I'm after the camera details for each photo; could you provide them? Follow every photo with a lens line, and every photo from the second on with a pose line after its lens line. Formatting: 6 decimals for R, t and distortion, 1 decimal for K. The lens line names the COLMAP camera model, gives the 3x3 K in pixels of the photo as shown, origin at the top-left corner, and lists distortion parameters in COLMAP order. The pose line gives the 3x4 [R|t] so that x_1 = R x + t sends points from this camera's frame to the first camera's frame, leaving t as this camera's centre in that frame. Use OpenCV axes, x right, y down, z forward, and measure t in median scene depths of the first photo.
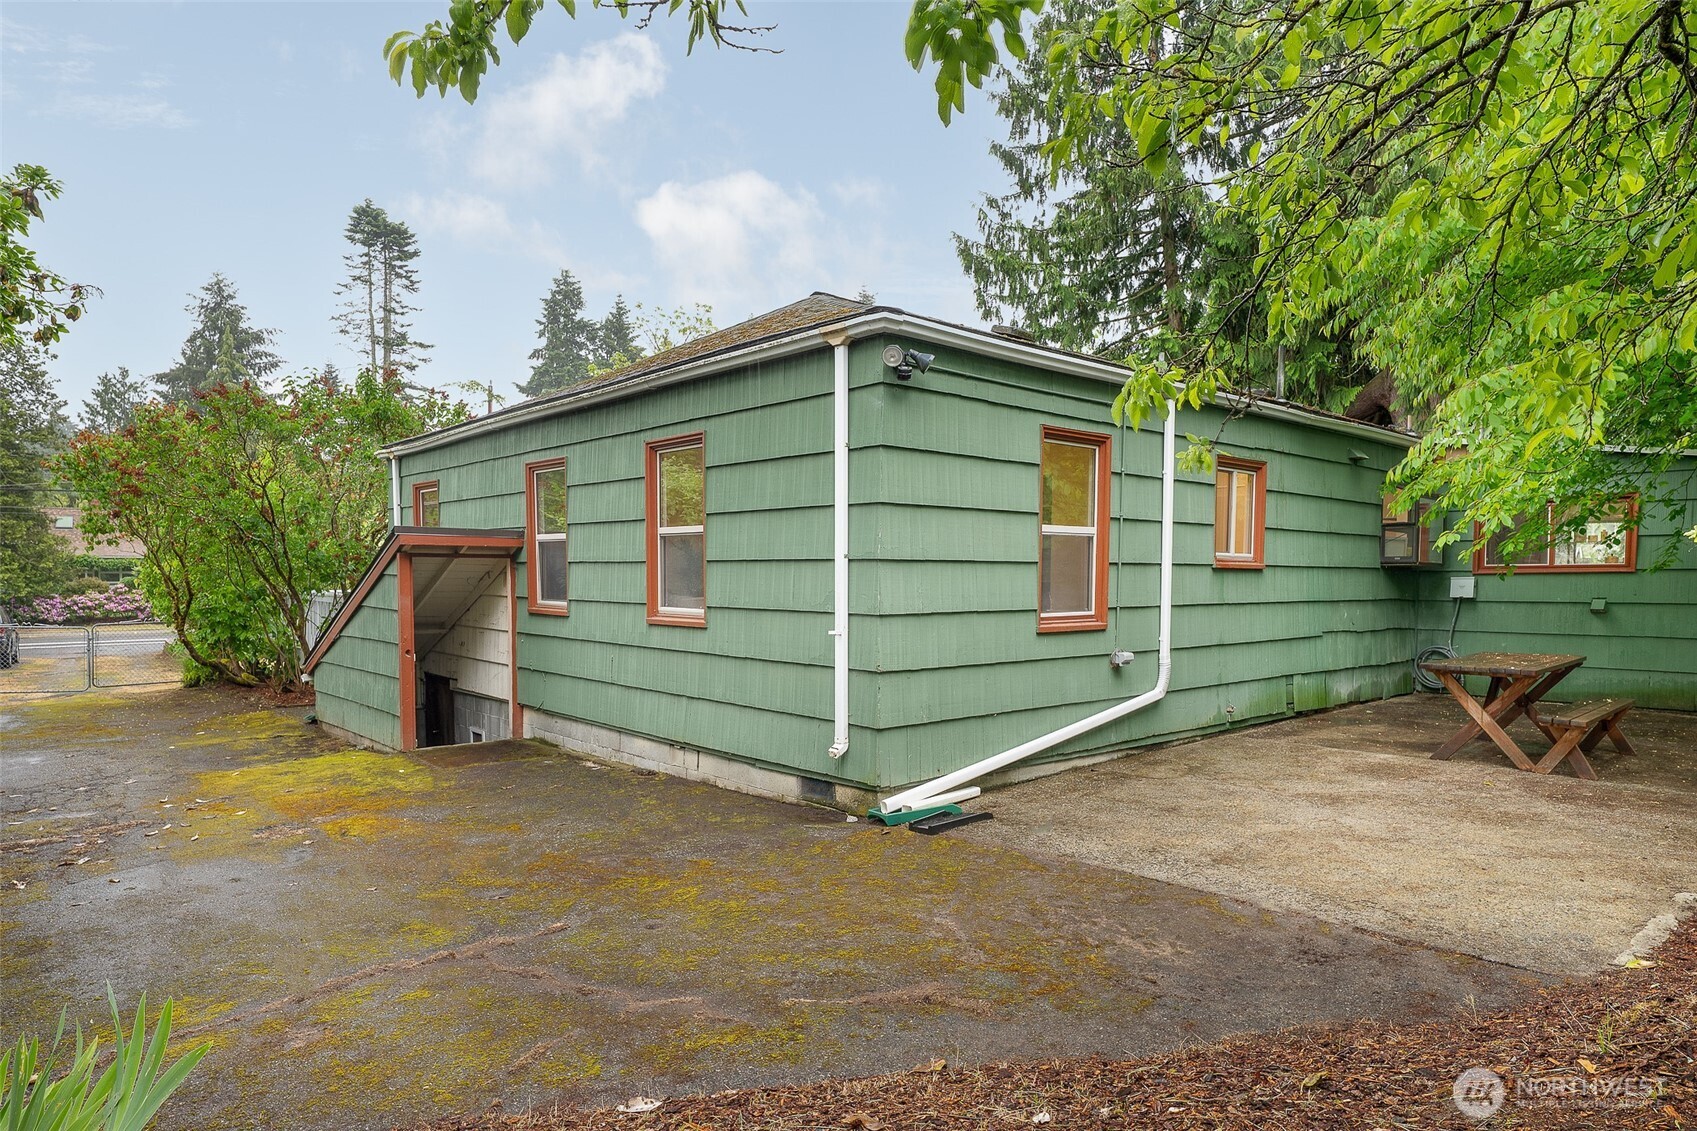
lens RADIAL K [[1015.8, 0, 829.3], [0, 1015.8, 599.2], [0, 0, 1]] dist [0.004963, 0.000429]
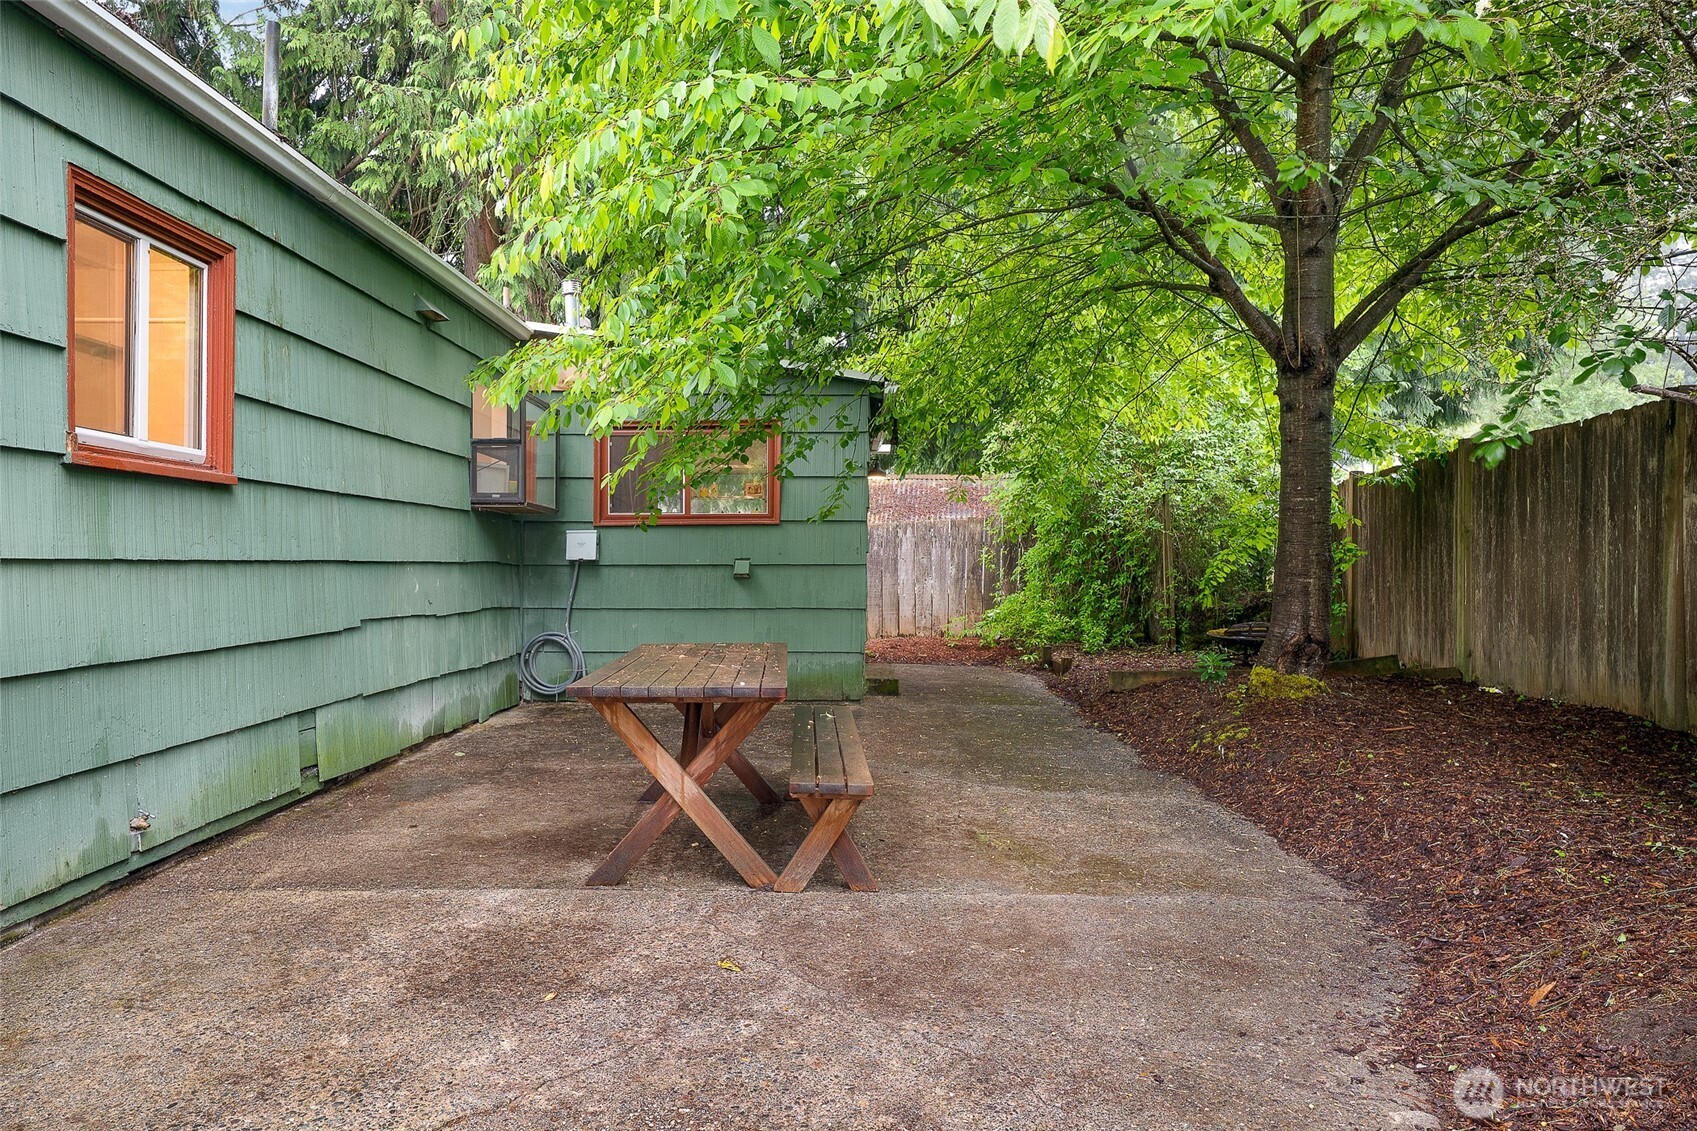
lens RADIAL K [[1015.8, 0, 829.3], [0, 1015.8, 599.2], [0, 0, 1]] dist [0.004963, 0.000429]
pose [[0.665173, -0.026446, 0.746221, 0.241786], [0.013572, 0.999636, 0.023329, 0.012116], [-0.746566, -0.005390, 0.665289, 0.459060]]
